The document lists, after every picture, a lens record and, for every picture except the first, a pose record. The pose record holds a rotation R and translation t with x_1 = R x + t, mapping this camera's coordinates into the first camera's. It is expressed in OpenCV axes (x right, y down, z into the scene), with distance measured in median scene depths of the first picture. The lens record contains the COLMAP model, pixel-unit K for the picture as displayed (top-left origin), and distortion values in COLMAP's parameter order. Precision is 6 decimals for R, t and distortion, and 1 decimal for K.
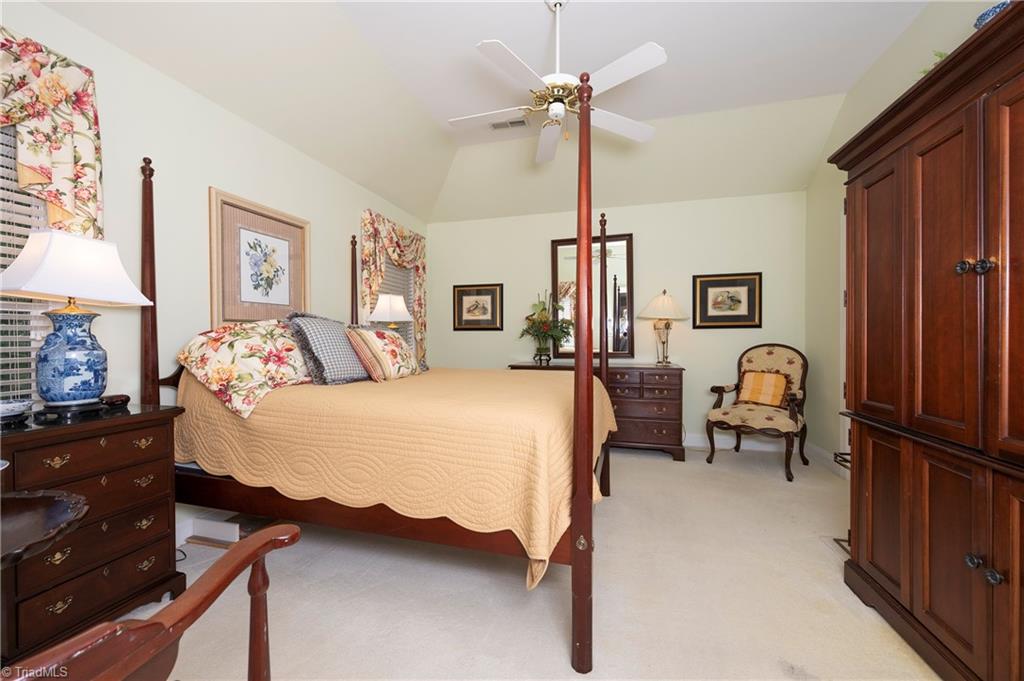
lens RADIAL K [[403.0, 0, 512.0], [0, 403.0, 340.5], [0, 0, 1]] dist [-0.000360, -0.000164]
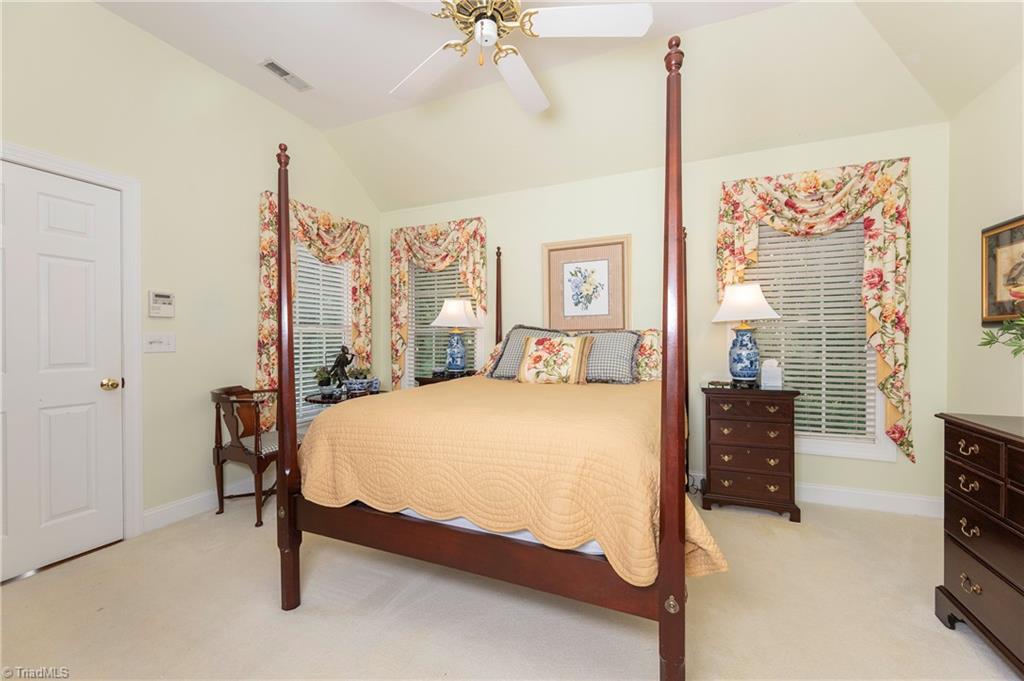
lens RADIAL K [[403.0, 0, 512.0], [0, 403.0, 340.5], [0, 0, 1]] dist [-0.000360, -0.000164]
pose [[-0.136143, 0.004986, -0.990677, 0.689809], [-0.001533, 0.999985, 0.005244, -0.020076], [0.990688, 0.002233, -0.136133, 0.962211]]
